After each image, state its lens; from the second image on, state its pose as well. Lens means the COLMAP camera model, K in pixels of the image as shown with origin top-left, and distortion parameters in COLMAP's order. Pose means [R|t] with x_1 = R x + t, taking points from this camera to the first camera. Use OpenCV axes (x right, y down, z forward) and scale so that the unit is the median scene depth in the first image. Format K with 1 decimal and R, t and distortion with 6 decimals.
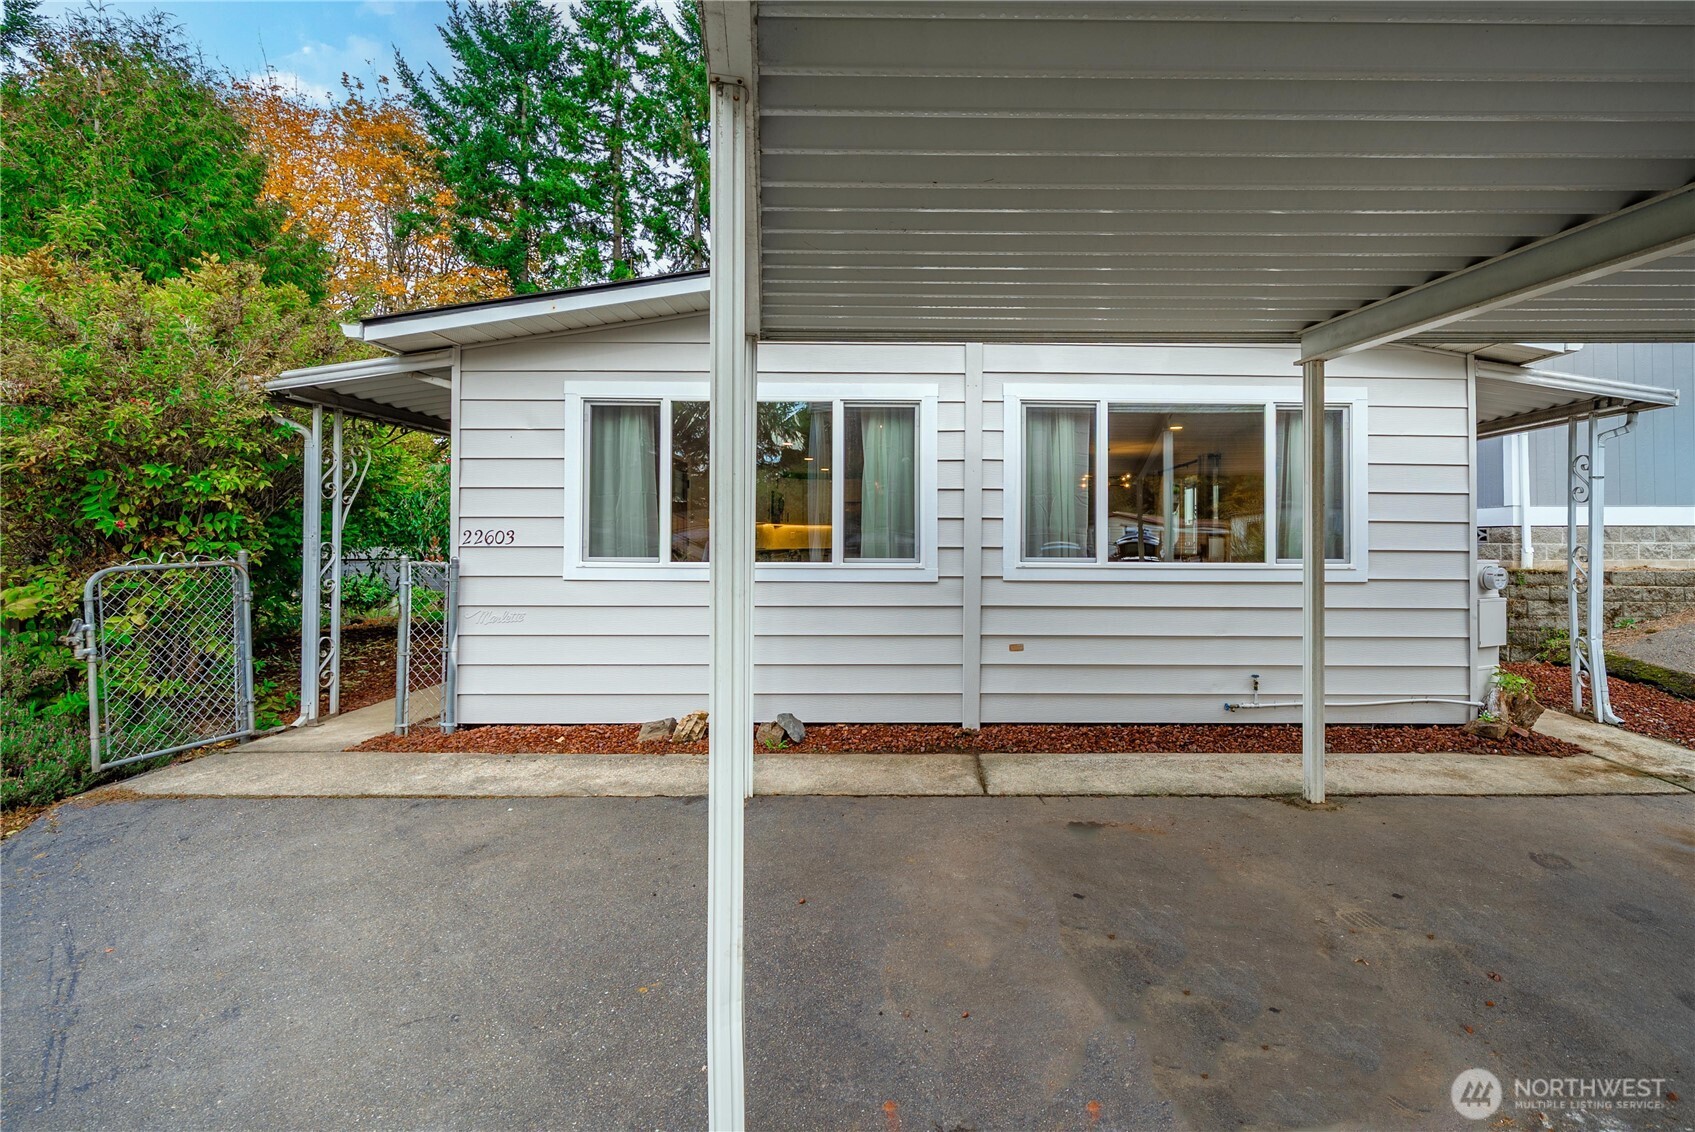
lens RADIAL K [[703.2, 0, 942.7], [0, 703.2, 541.6], [0, 0, 1]] dist [-0.001314, 0.000176]
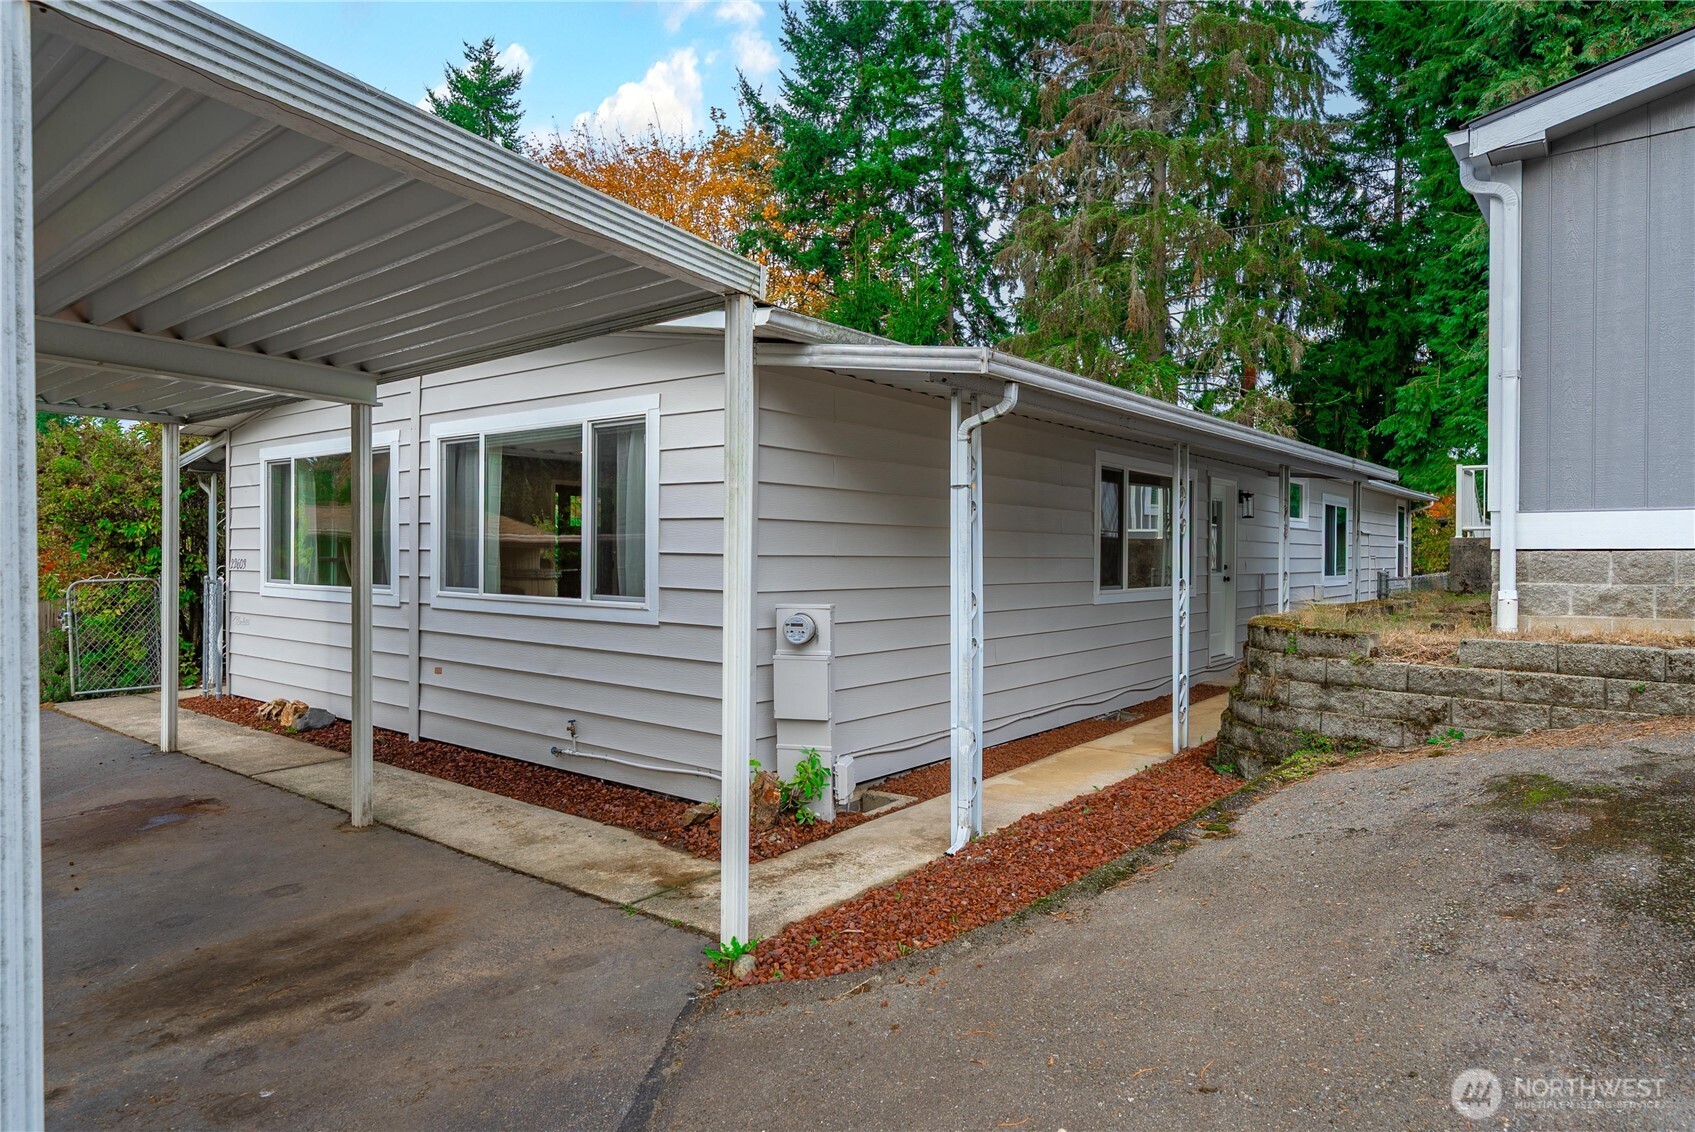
lens RADIAL K [[974.5, 0, 958.0], [0, 974.5, 568.2], [0, 0, 1]] dist [-0.000663, 0.003109]
pose [[0.802886, 0.010748, -0.596035, 1.617537], [-0.004070, 0.999913, 0.012548, -0.027050], [0.596118, -0.007649, 0.802860, 0.282304]]
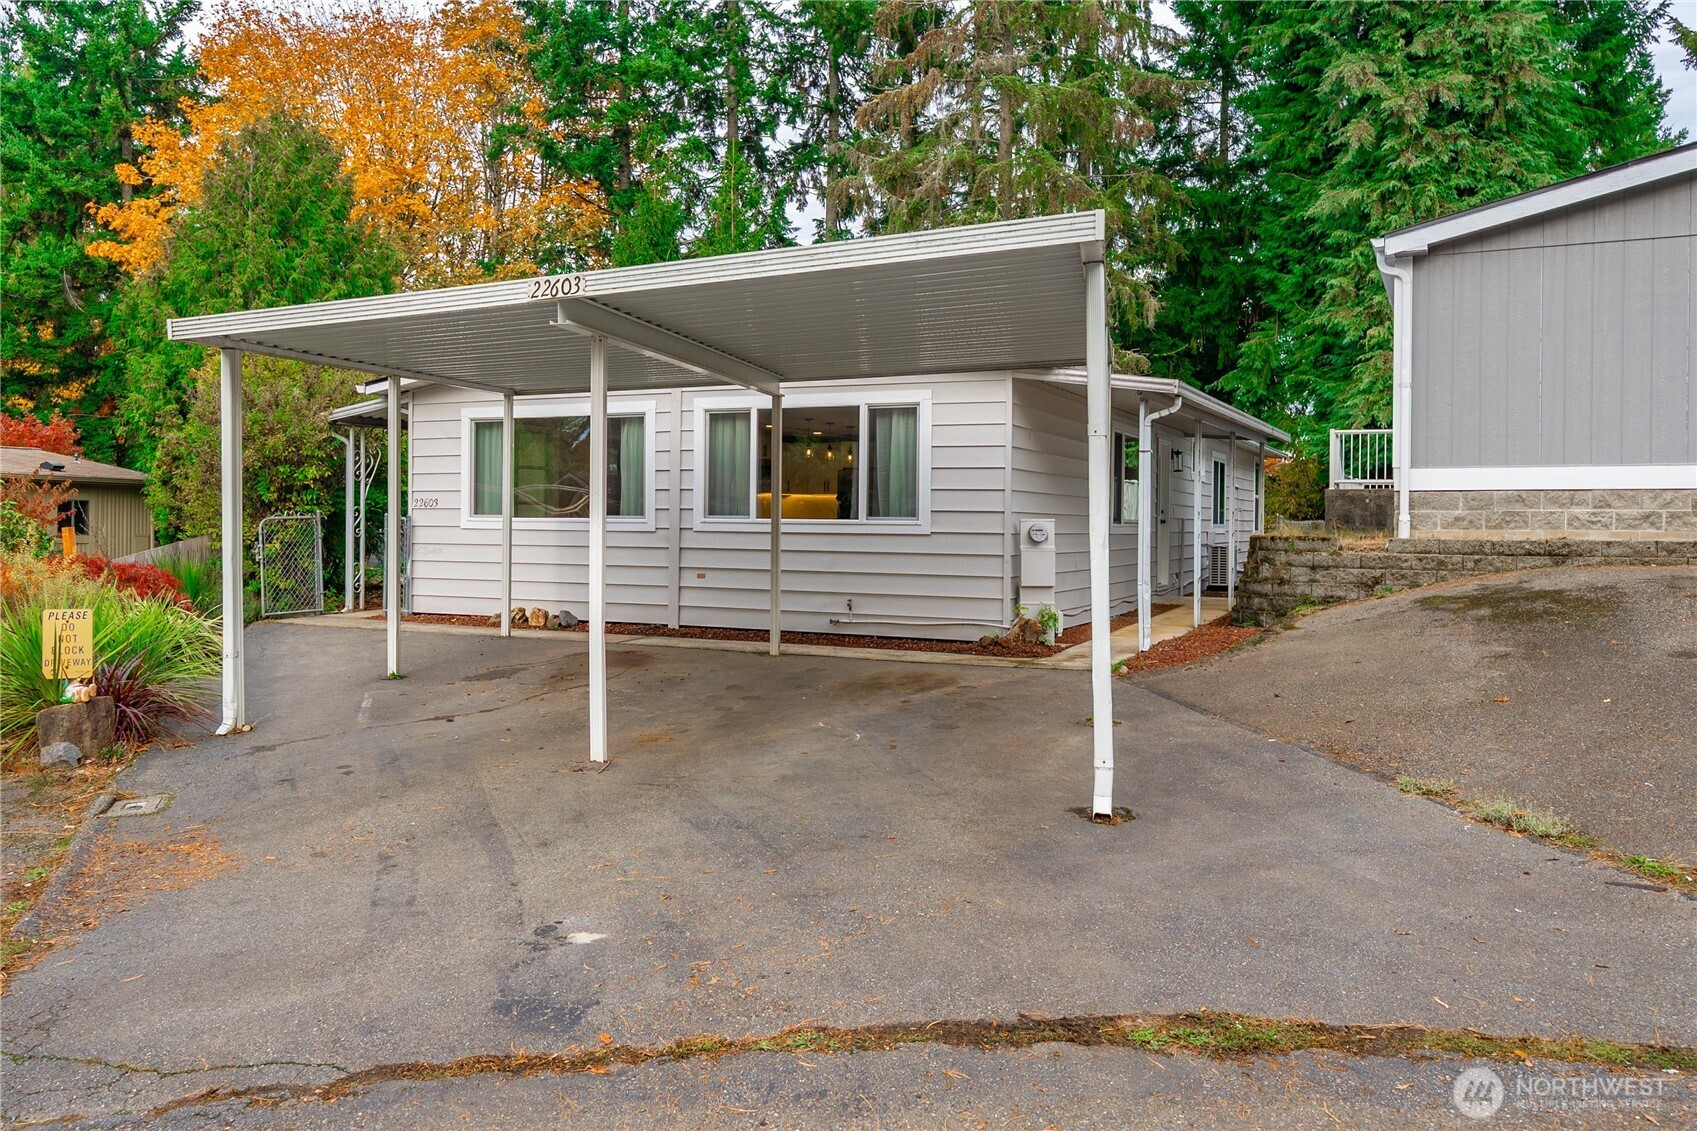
lens RADIAL K [[1338.2, 0, 840.8], [0, 1338.2, 556.1], [0, 0, 1]] dist [0.003786, -0.002638]
pose [[0.900180, 0.013842, -0.435299, 1.601029], [-0.004432, 0.999734, 0.022625, 0.043039], [0.435496, -0.018438, 0.900002, -1.417287]]
